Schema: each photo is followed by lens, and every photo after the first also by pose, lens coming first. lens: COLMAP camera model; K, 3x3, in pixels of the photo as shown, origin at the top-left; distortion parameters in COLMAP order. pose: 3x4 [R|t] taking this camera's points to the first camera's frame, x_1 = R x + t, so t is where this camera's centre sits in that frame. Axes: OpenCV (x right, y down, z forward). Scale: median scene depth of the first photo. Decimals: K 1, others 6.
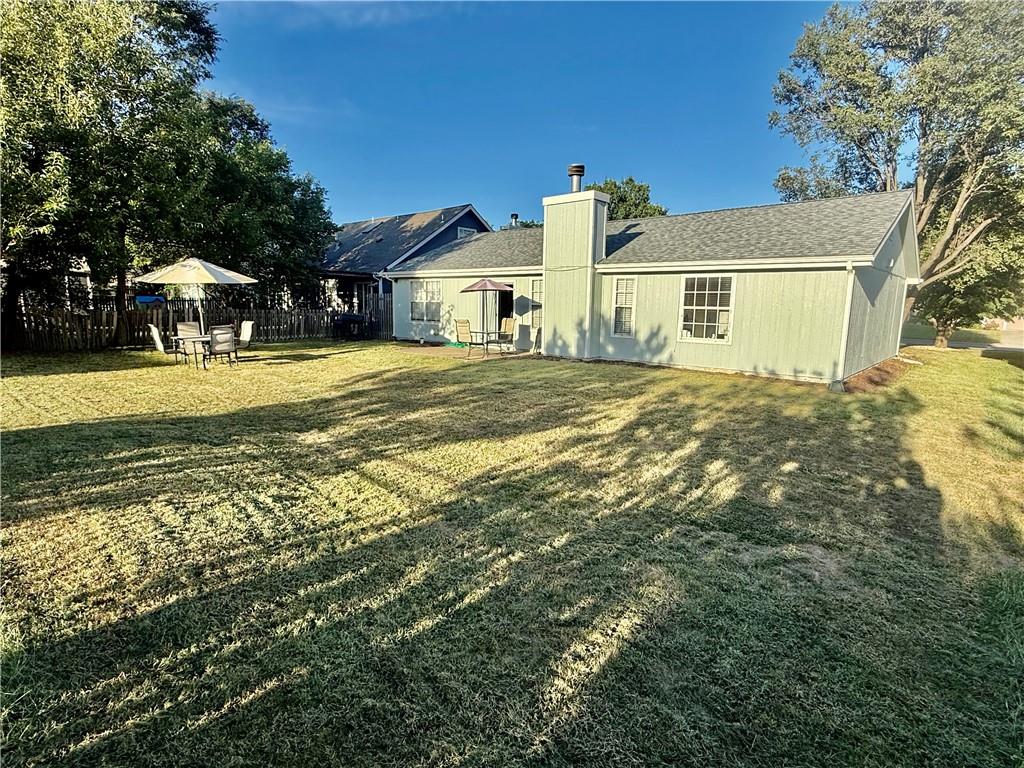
lens RADIAL K [[546.8, 0, 480.2], [0, 546.8, 383.7], [0, 0, 1]] dist [-0.029029, 0.000431]
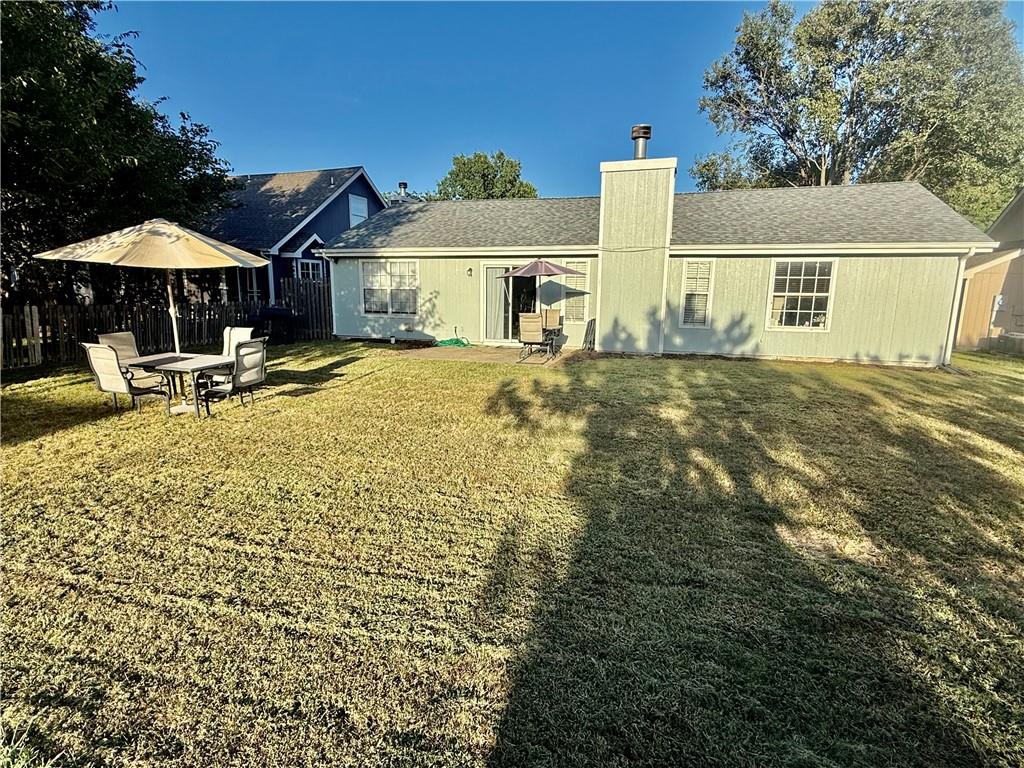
lens RADIAL K [[546.8, 0, 480.2], [0, 546.8, 383.7], [0, 0, 1]] dist [-0.029029, 0.000431]
pose [[0.898820, -0.087444, 0.429507, -0.449958], [0.071888, 0.996038, 0.052348, -0.064542], [-0.432383, -0.016175, 0.901545, 0.341134]]
